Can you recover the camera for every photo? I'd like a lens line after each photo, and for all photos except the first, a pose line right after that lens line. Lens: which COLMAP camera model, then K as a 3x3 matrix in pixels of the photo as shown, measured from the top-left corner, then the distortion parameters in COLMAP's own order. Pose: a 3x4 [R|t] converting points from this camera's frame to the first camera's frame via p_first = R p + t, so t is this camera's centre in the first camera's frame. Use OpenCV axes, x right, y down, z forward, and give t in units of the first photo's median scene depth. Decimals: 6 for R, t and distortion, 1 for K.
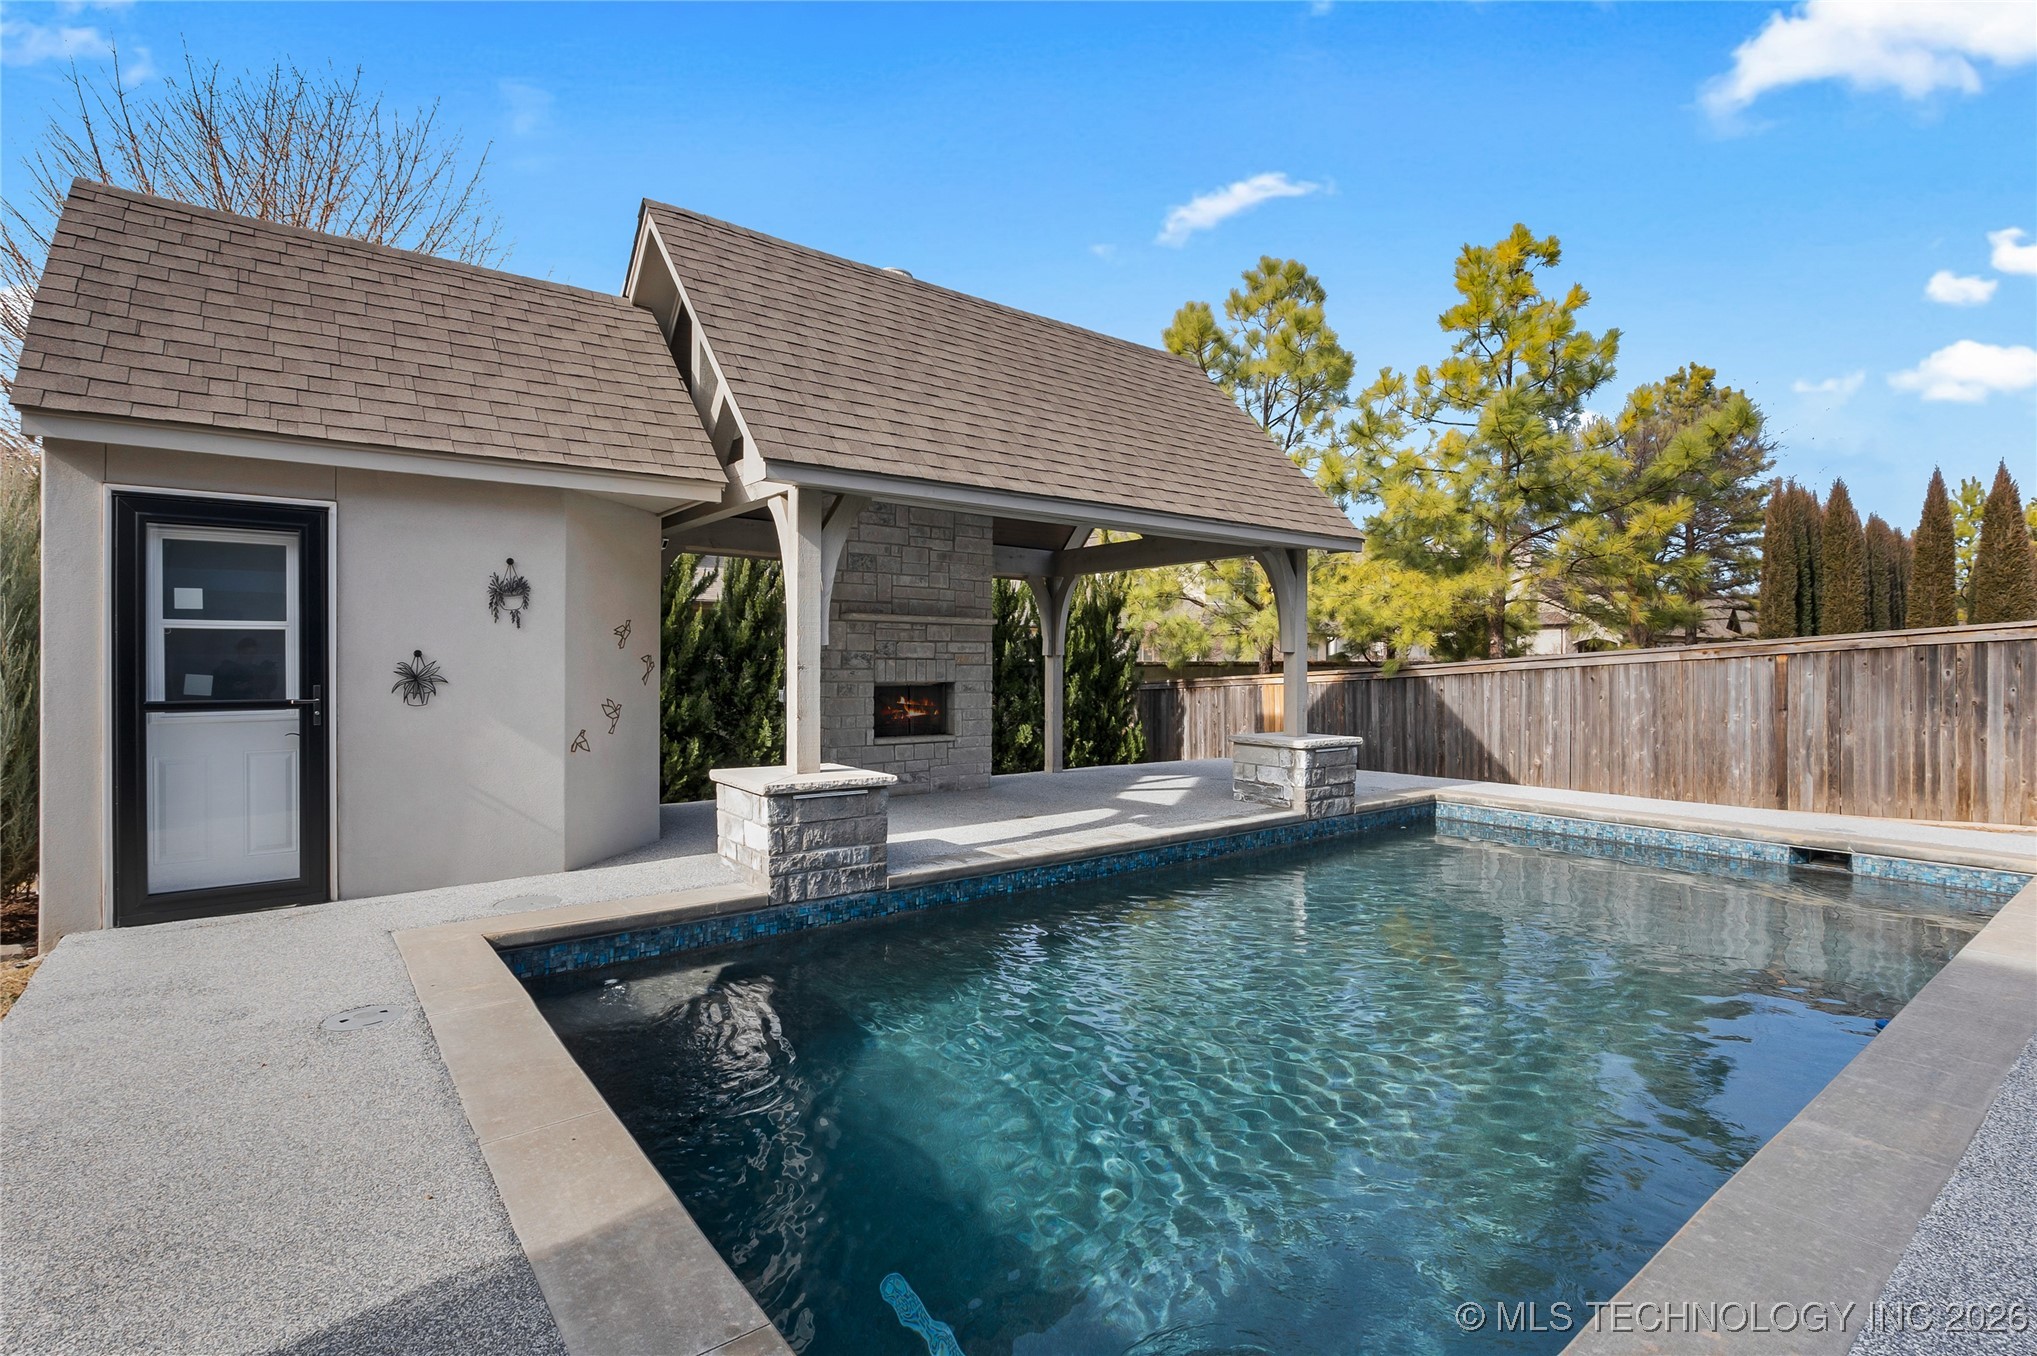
lens RADIAL K [[957.0, 0, 1000.5], [0, 957.0, 665.2], [0, 0, 1]] dist [-0.013886, 0.000351]
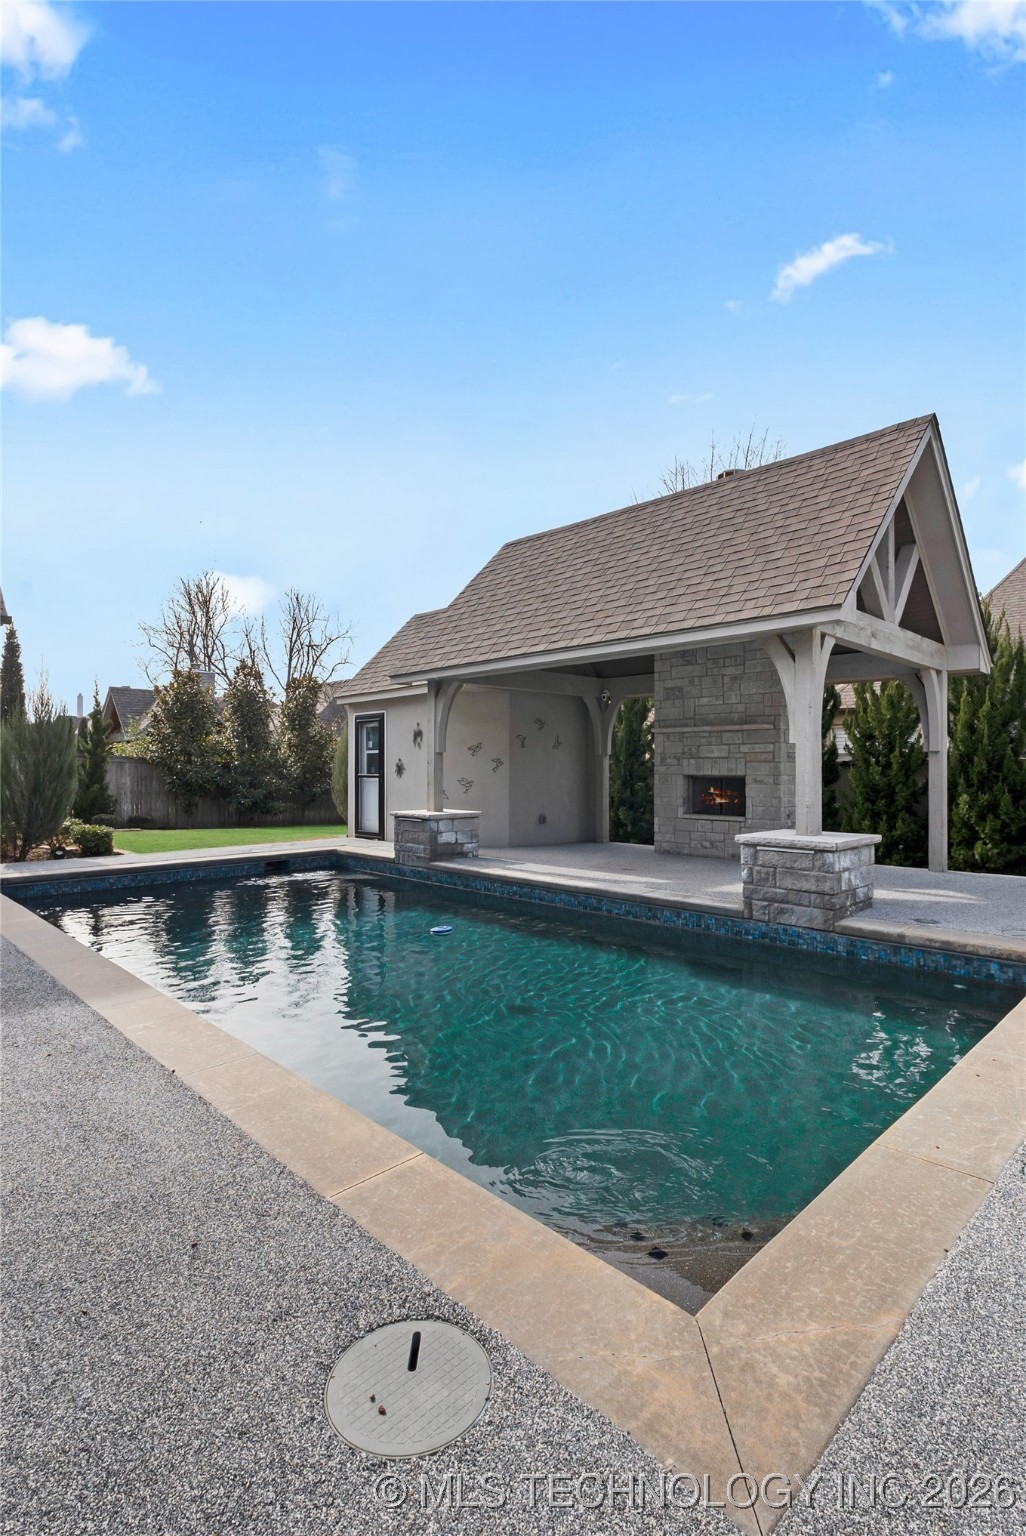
lens RADIAL K [[721.6, 0, 523.4], [0, 721.6, 767.3], [0, 0, 1]] dist [-0.013886, 0.000351]
pose [[0.144942, -0.004722, -0.989429, 0.907377], [-0.001284, 0.999987, -0.004960, 0.012325], [0.989439, 0.001989, 0.144934, 0.603580]]
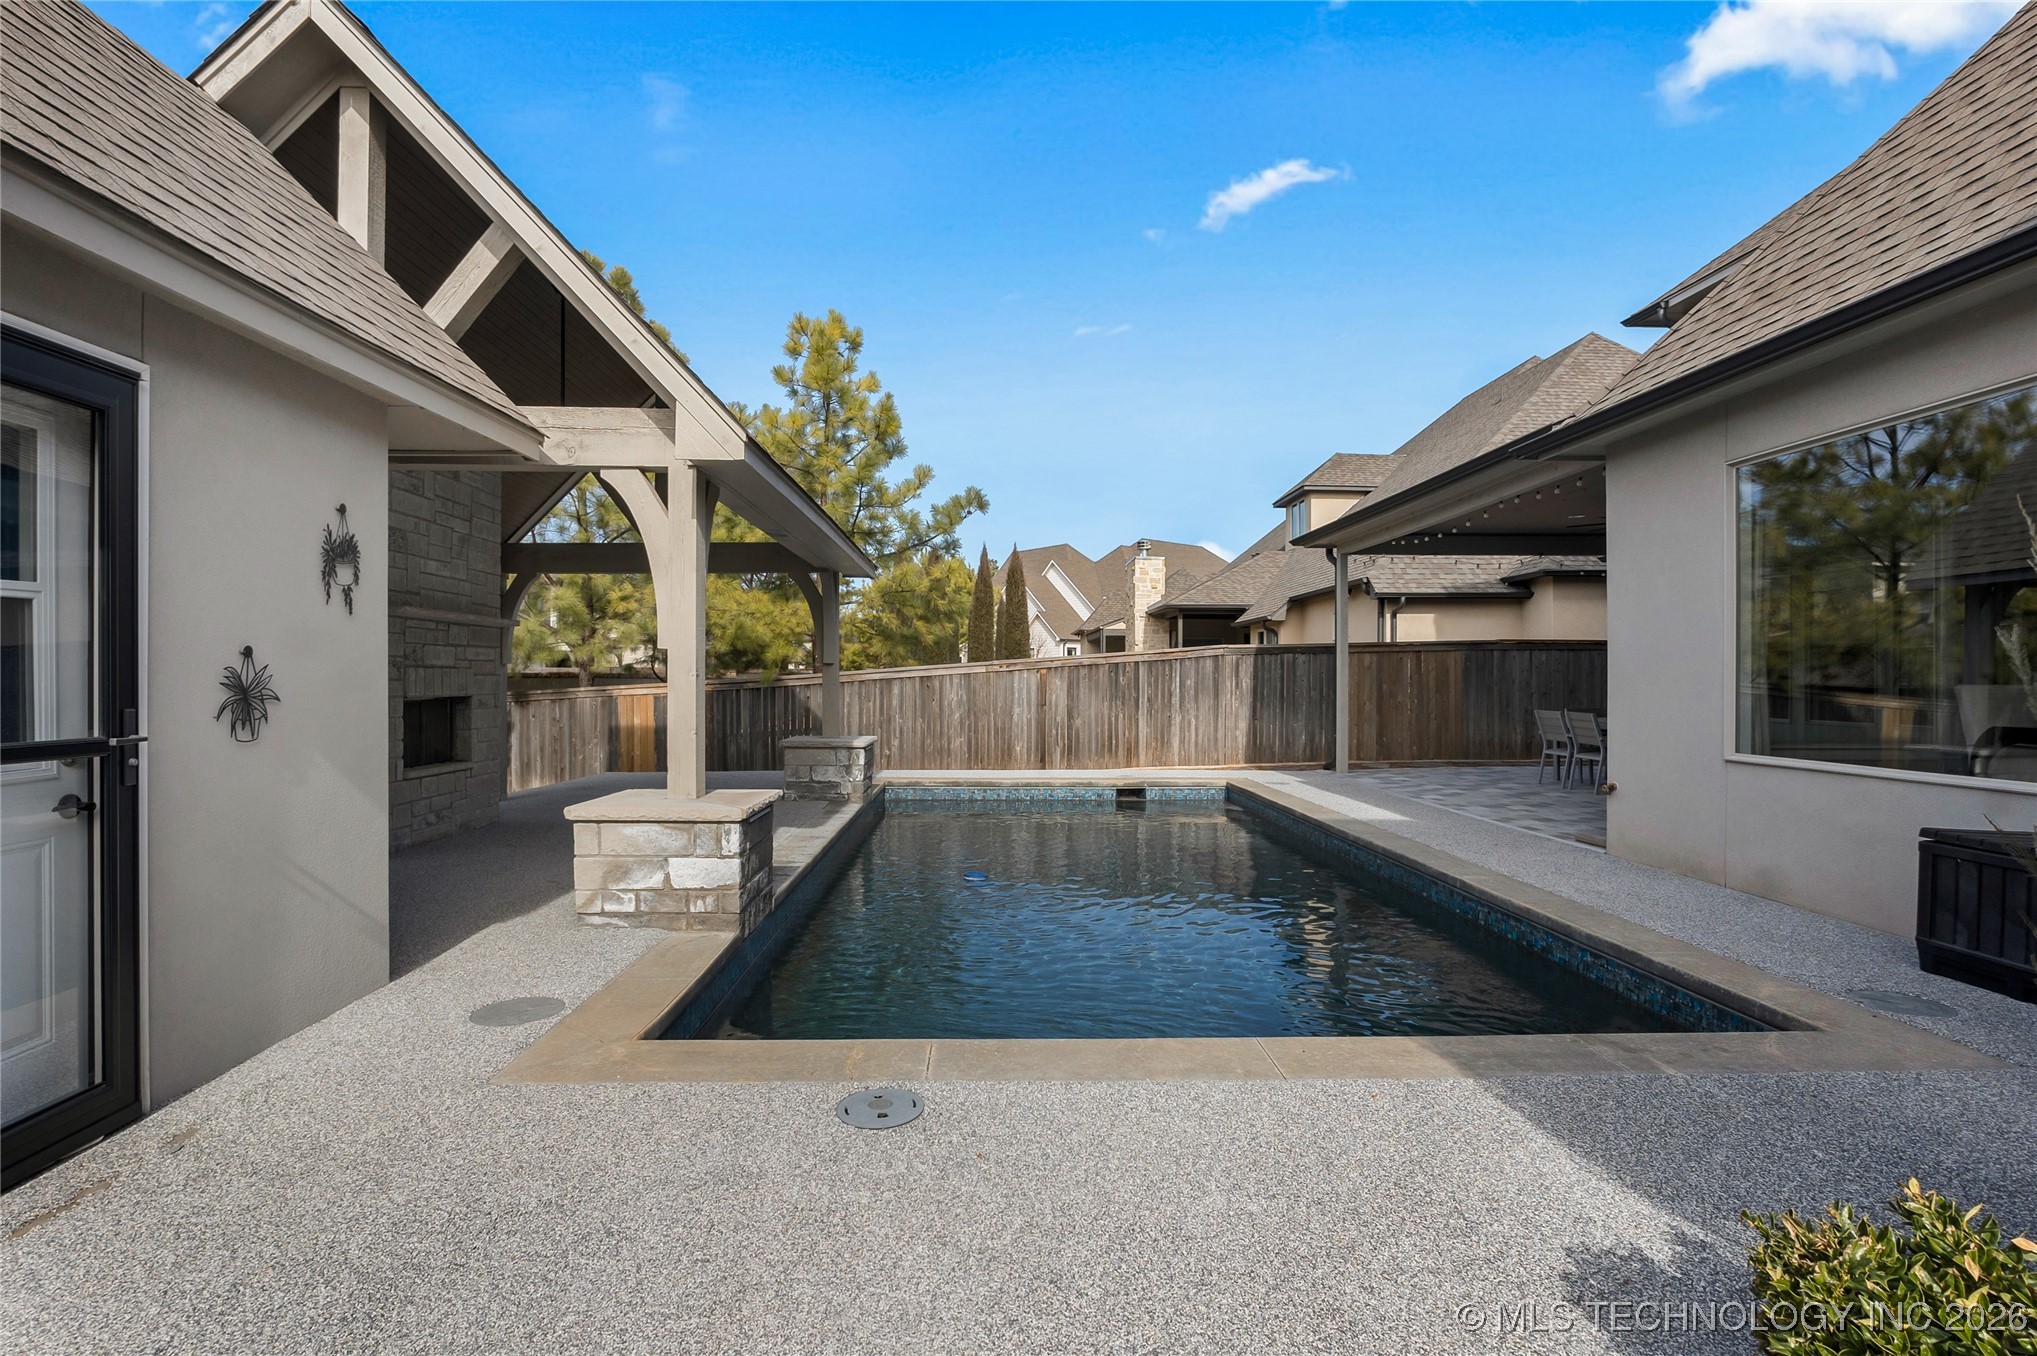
lens RADIAL K [[957.0, 0, 1021.1], [0, 957.0, 680.3], [0, 0, 1]] dist [-0.013886, 0.000351]
pose [[0.578499, -0.003993, 0.815674, -0.464330], [0.001405, 0.999991, 0.003899, 0.001957], [-0.815682, -0.001109, 0.578499, 0.160094]]
